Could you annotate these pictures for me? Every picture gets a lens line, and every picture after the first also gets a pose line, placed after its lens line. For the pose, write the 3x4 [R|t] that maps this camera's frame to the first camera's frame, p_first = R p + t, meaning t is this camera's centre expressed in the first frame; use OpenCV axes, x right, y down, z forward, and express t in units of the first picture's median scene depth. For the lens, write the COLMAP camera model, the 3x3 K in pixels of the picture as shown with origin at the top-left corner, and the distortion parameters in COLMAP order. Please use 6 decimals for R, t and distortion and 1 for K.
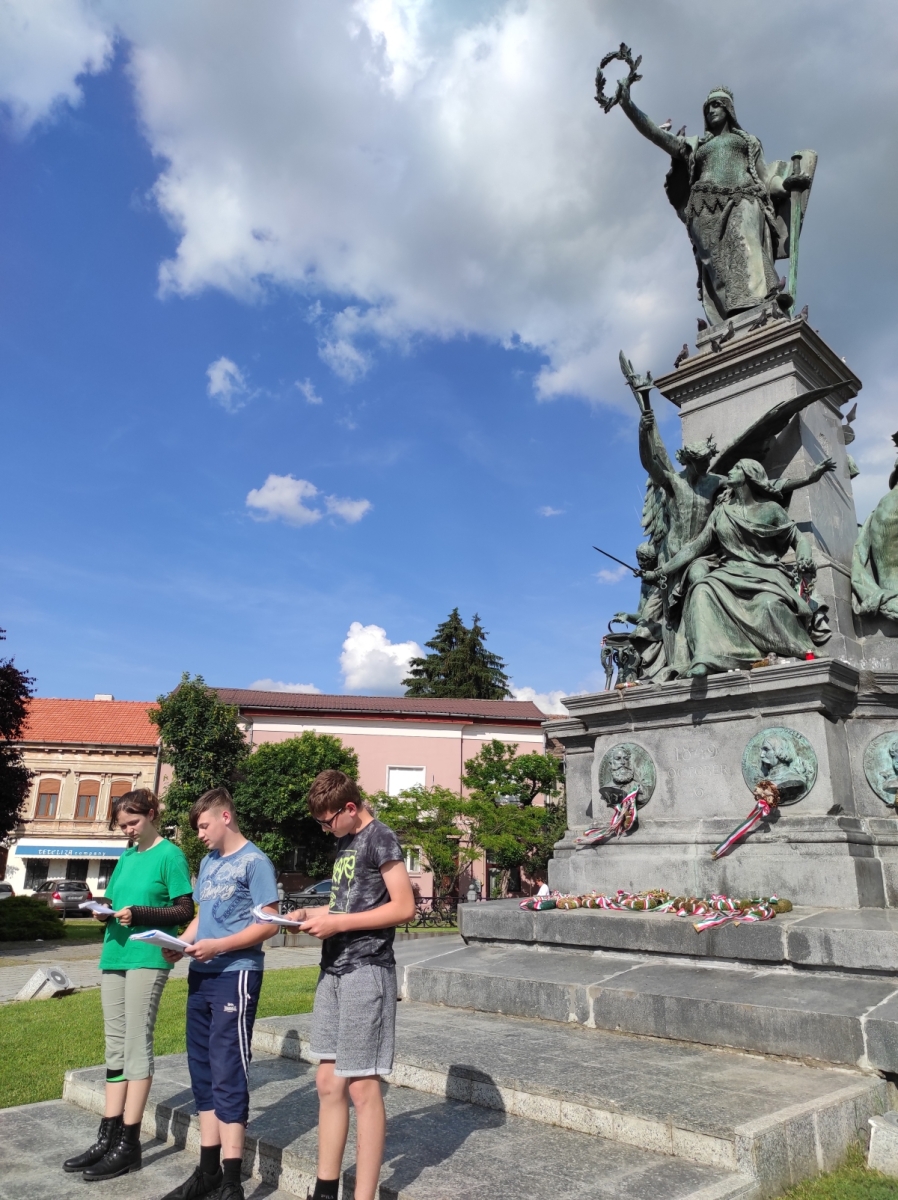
lens RADIAL K [[878.7, 0, 448.5], [0, 878.7, 601.7], [0, 0, 1]] dist [0.065139, -0.050306]
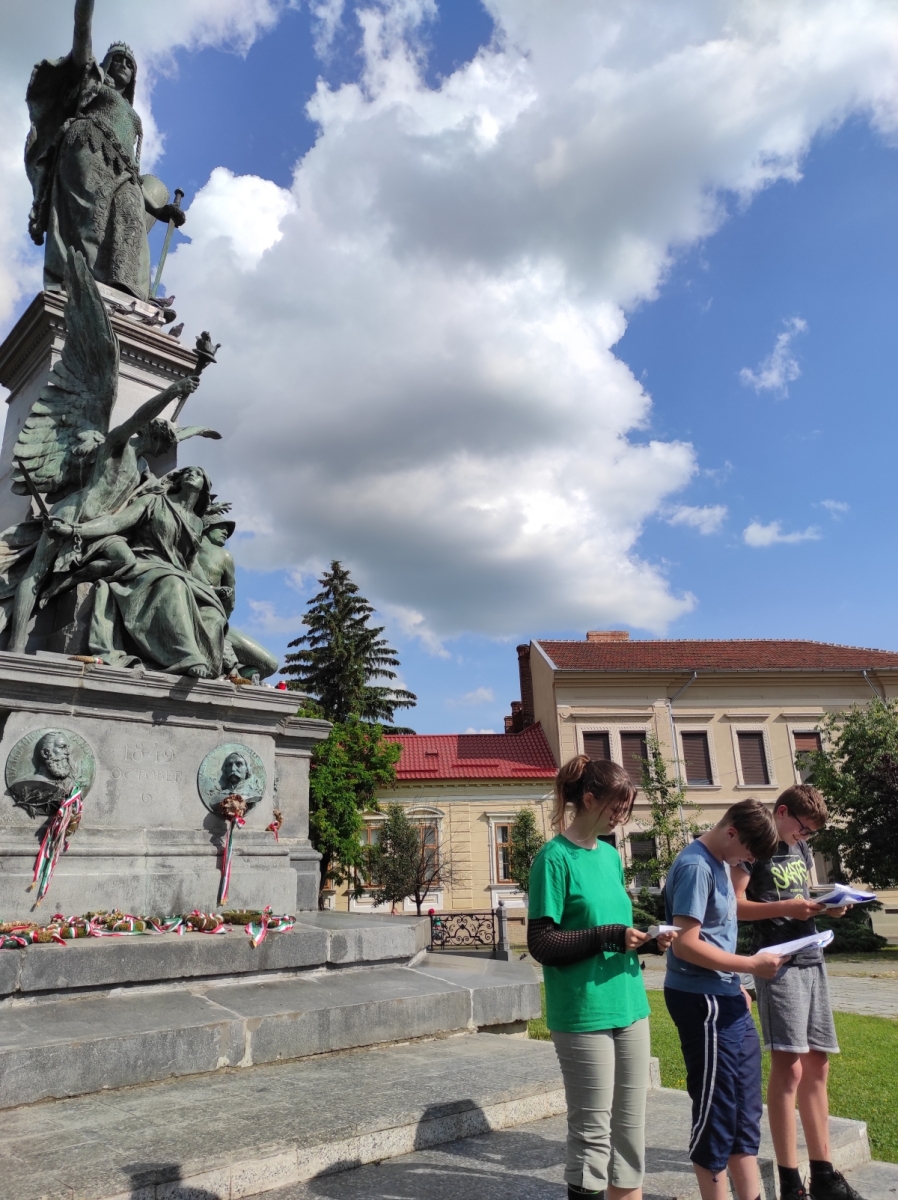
lens RADIAL K [[878.7, 0, 446.6], [0, 878.7, 603.8], [0, 0, 1]] dist [0.065139, -0.050306]
pose [[0.076943, 0.293638, 0.952815, -0.605000], [-0.270361, 0.925988, -0.263537, 0.185351], [-0.959680, -0.237327, 0.150636, 0.614084]]
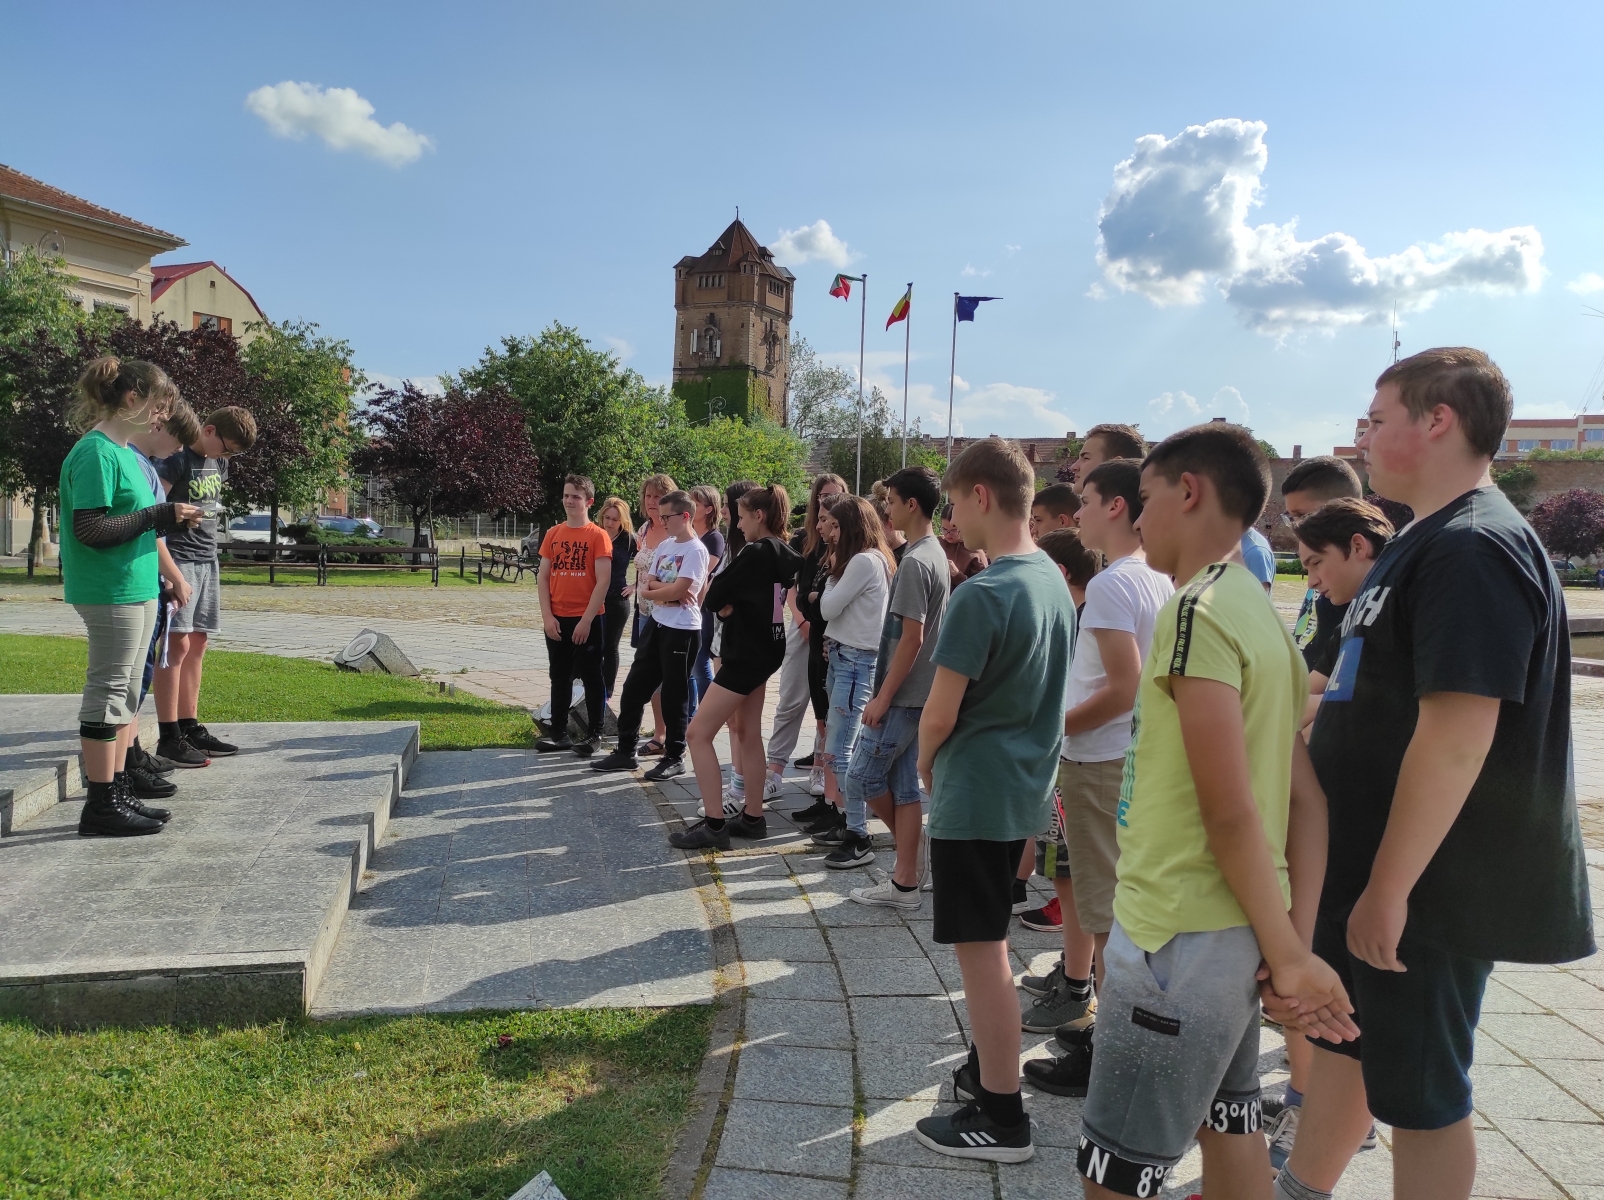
lens RADIAL K [[1174.6, 0, 835.9], [0, 1174.6, 575.6], [0, 0, 1]] dist [0.065139, -0.050306]
pose [[-0.850844, -0.069022, 0.520865, -0.765689], [-0.204741, 0.956527, -0.207695, 0.270000], [-0.483886, -0.283359, -0.827987, 0.870145]]
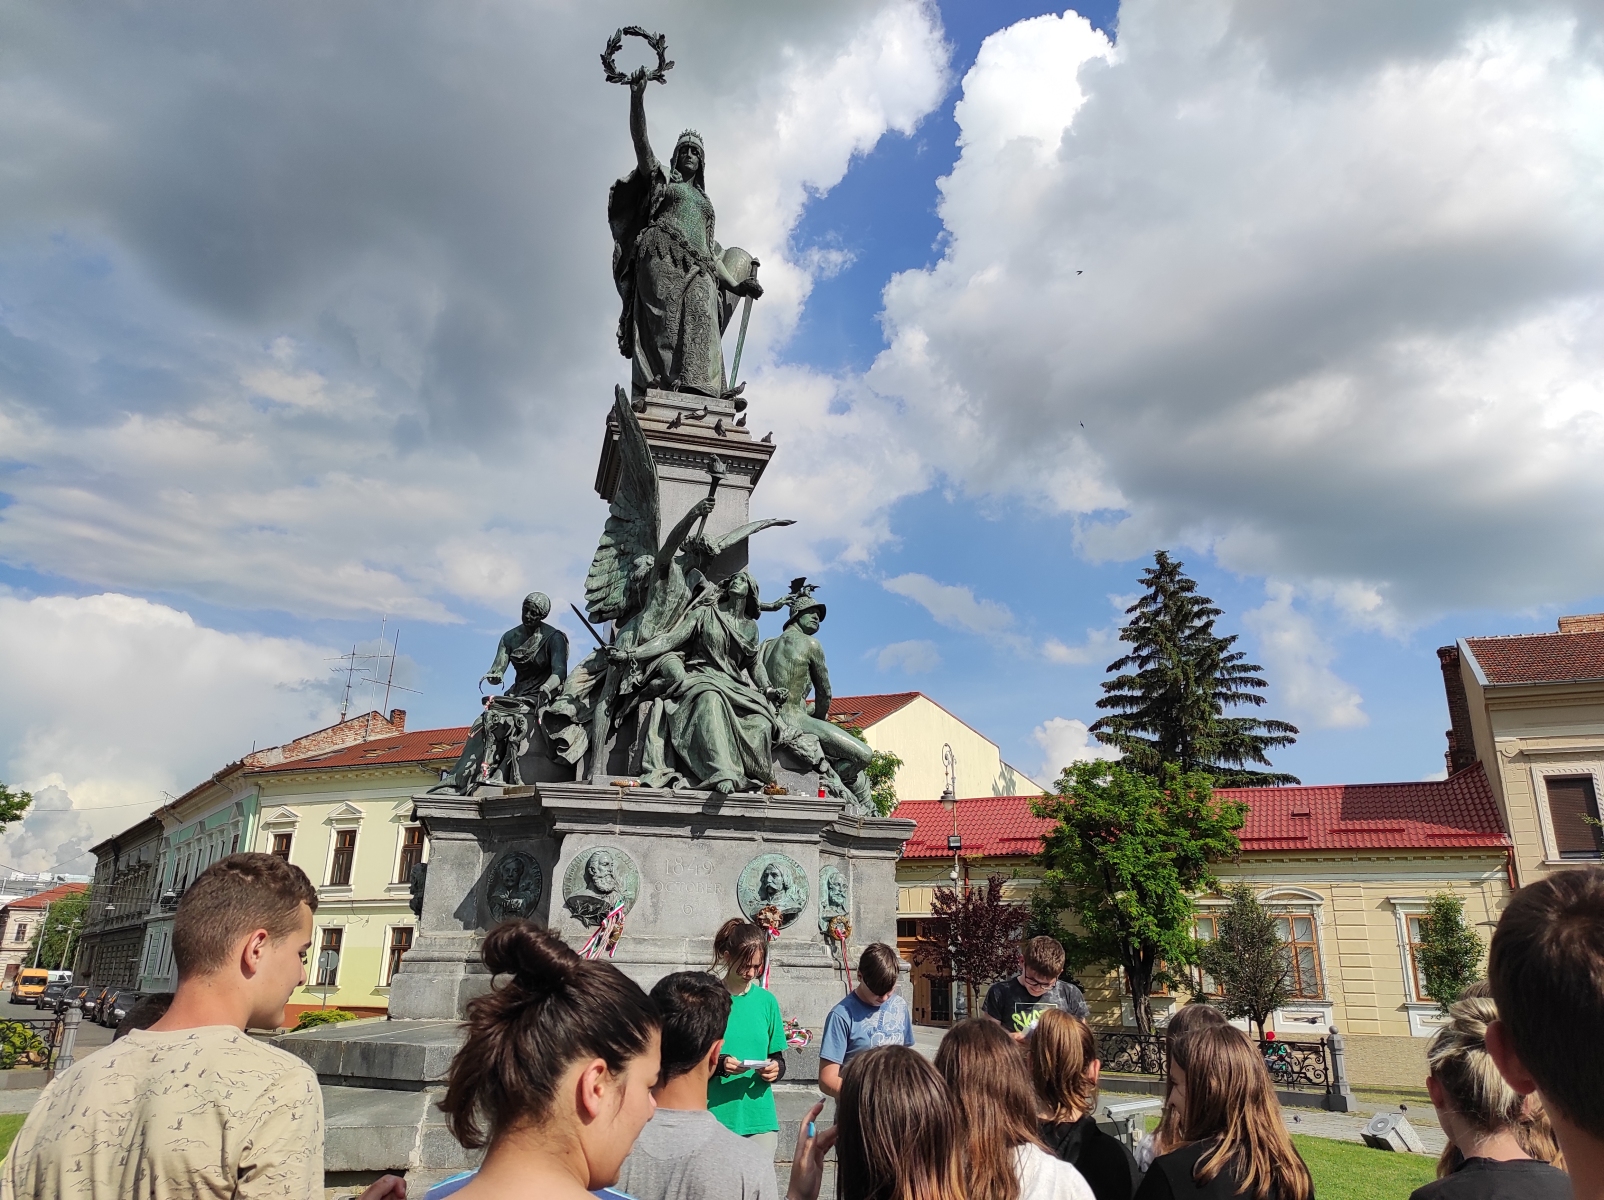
lens RADIAL K [[1174.6, 0, 805.8], [0, 1174.6, 604.8], [0, 0, 1]] dist [0.065139, -0.050306]
pose [[0.532752, 0.258039, 0.805972, -0.761592], [-0.264079, 0.955514, -0.131358, 0.032905], [-0.804014, -0.142859, 0.577194, 0.202504]]
